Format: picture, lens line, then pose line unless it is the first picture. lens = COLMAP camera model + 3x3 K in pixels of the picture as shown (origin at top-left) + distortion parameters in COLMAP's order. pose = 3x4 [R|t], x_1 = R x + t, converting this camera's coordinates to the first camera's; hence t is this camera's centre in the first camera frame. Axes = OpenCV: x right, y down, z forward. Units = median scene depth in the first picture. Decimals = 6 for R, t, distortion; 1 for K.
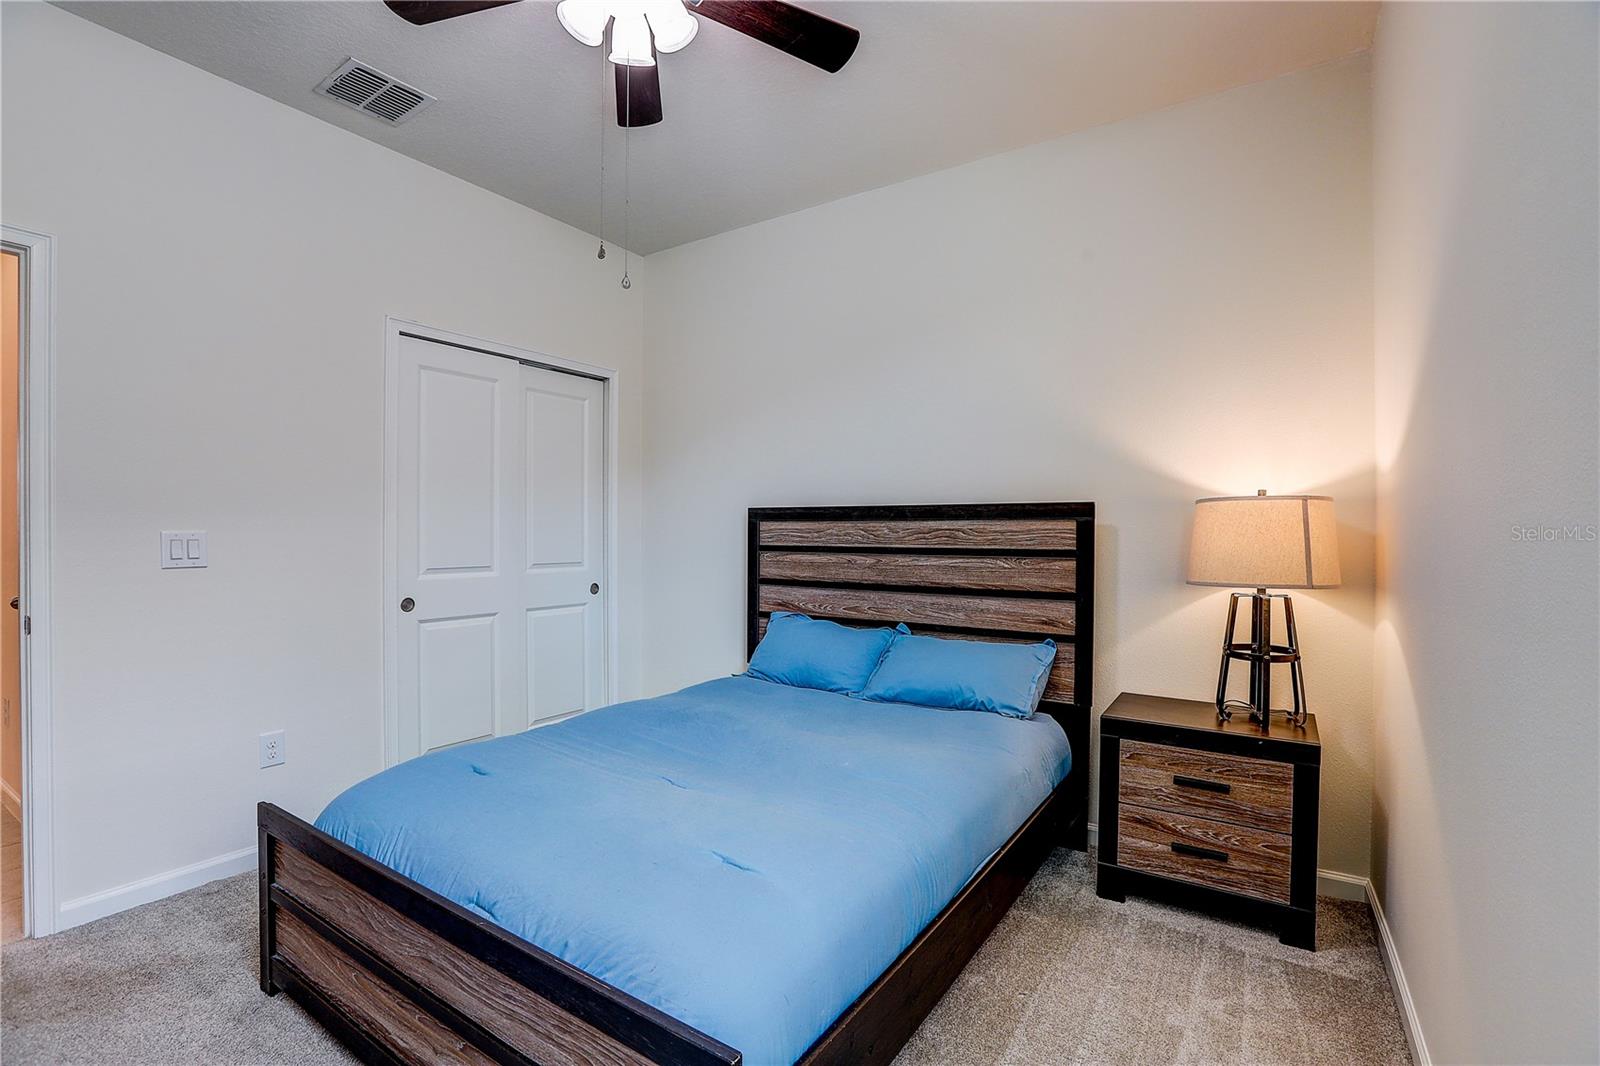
lens RADIAL K [[727.5, 0, 795.8], [0, 727.5, 532.9], [0, 0, 1]] dist [-0.059731, 0.029027]
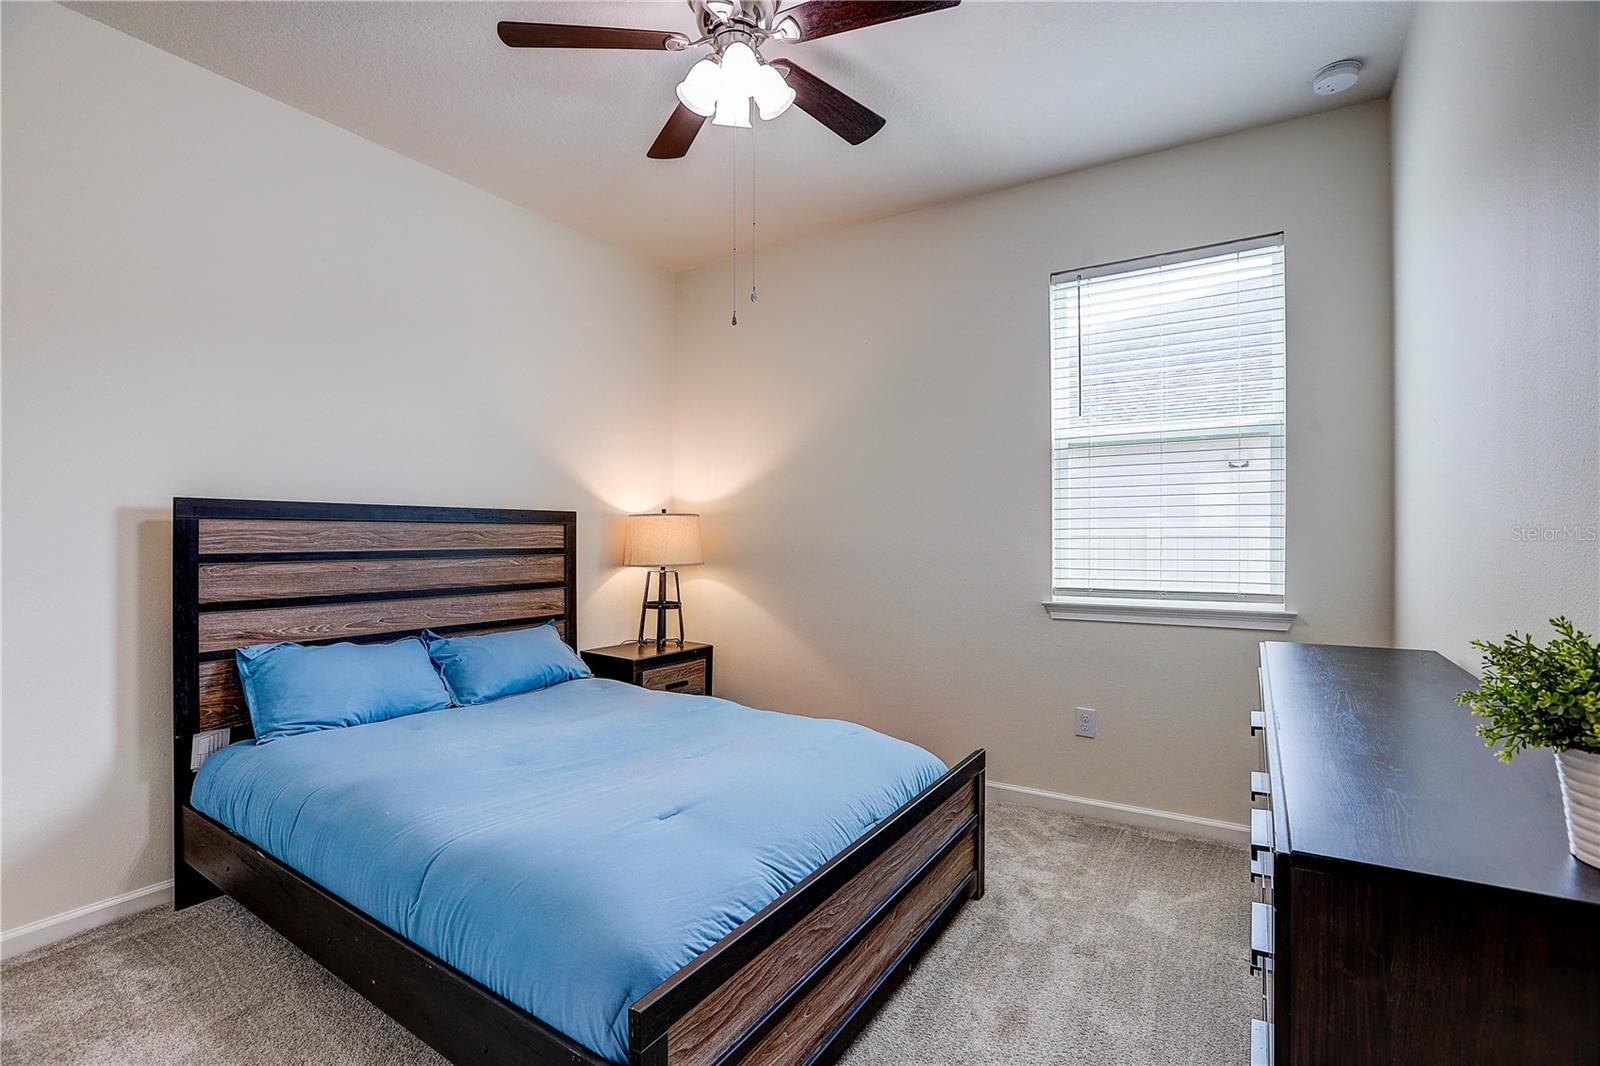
lens RADIAL K [[727.5, 0, 795.8], [0, 727.5, 532.9], [0, 0, 1]] dist [-0.059731, 0.029027]
pose [[-0.011513, -0.001390, 0.999933, -0.850546], [-0.000687, 0.999999, 0.001382, -0.005216], [-0.999933, -0.000671, -0.011514, 0.550581]]
